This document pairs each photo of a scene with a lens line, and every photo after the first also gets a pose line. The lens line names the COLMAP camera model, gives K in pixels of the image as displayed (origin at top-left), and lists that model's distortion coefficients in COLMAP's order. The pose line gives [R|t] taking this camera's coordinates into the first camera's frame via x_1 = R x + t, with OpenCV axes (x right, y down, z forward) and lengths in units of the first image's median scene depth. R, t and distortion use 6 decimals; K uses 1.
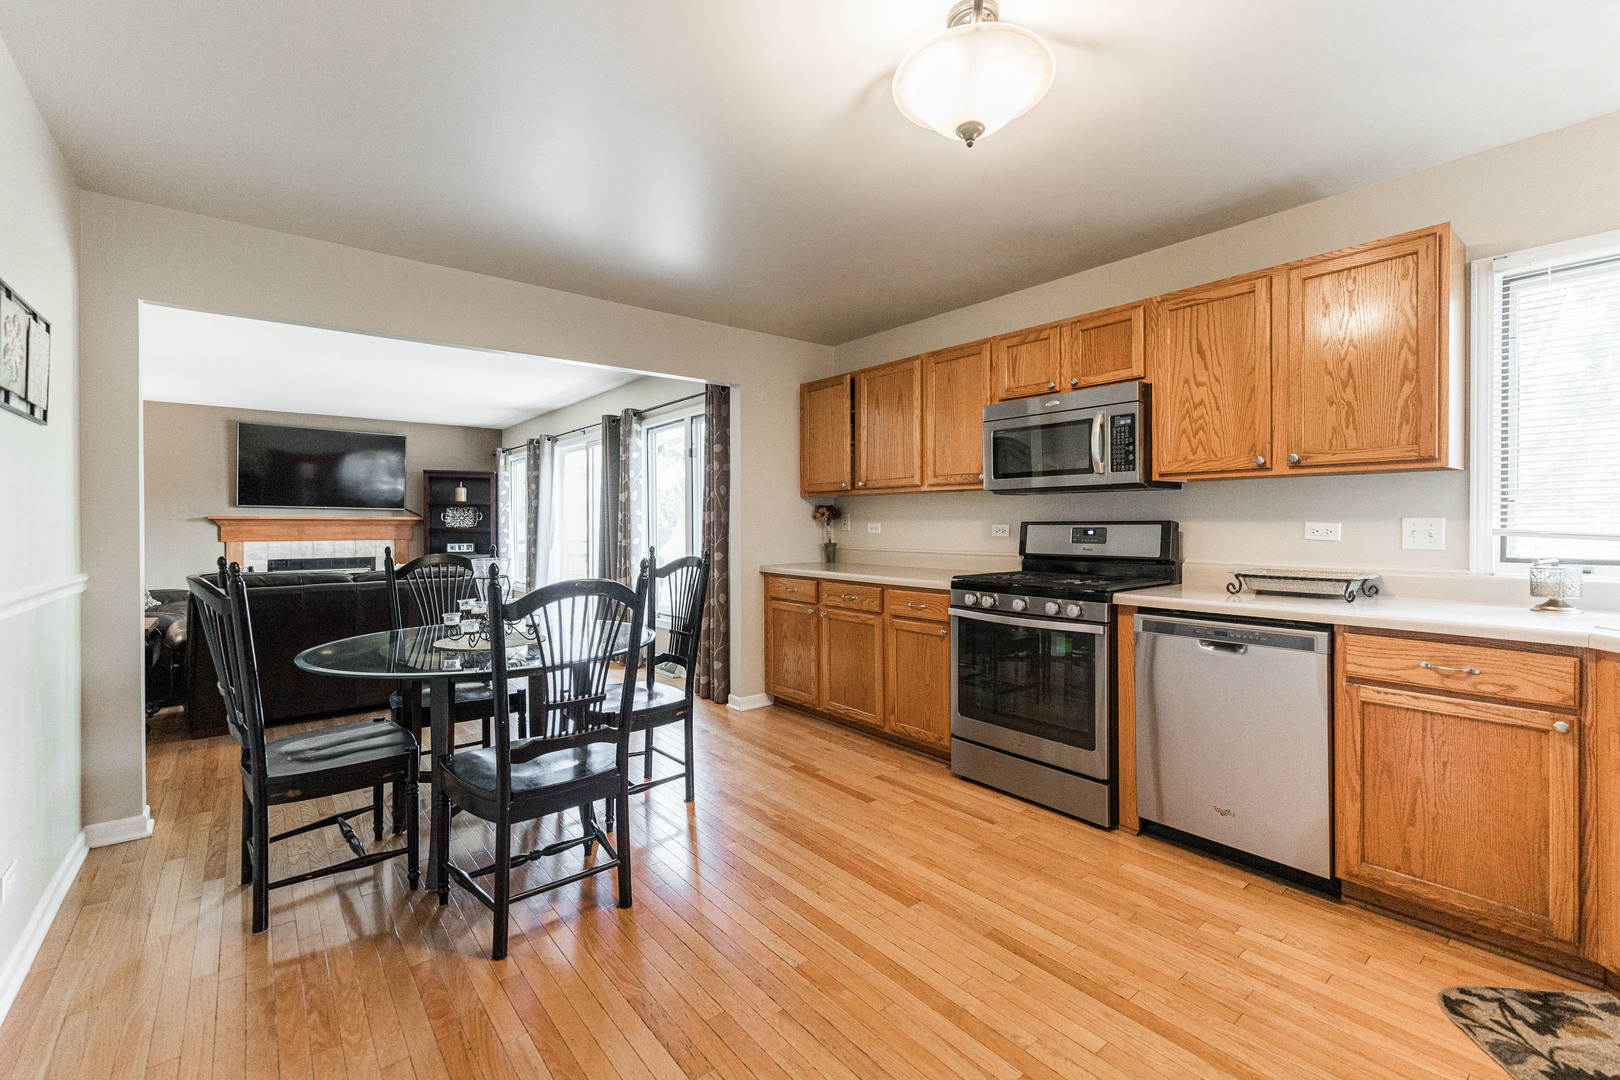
lens RADIAL K [[673.2, 0, 815.0], [0, 673.2, 533.9], [0, 0, 1]] dist [0.015377, 0.000484]
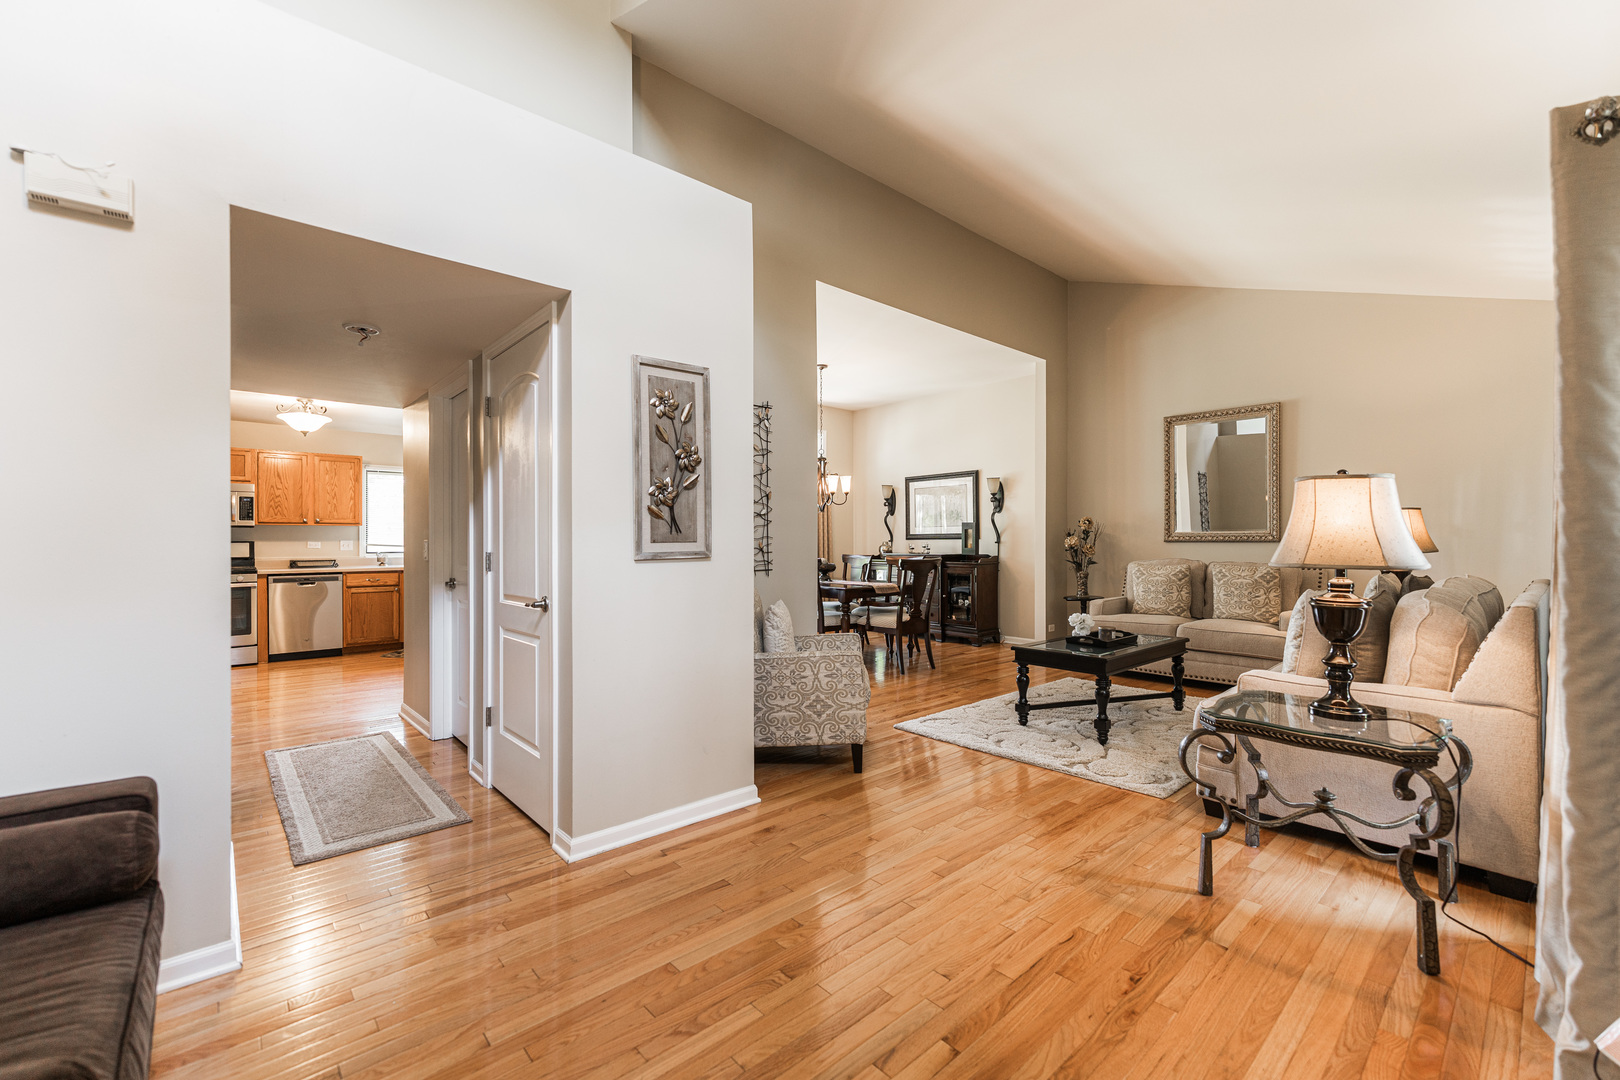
lens RADIAL K [[673.2, 0, 814.9], [0, 673.2, 538.3], [0, 0, 1]] dist [0.015377, 0.000484]
pose [[-0.034285, 0.004274, 0.999403, -2.286051], [0.016456, 0.999858, -0.003712, 0.013345], [-0.999277, 0.016319, -0.034351, -1.046225]]
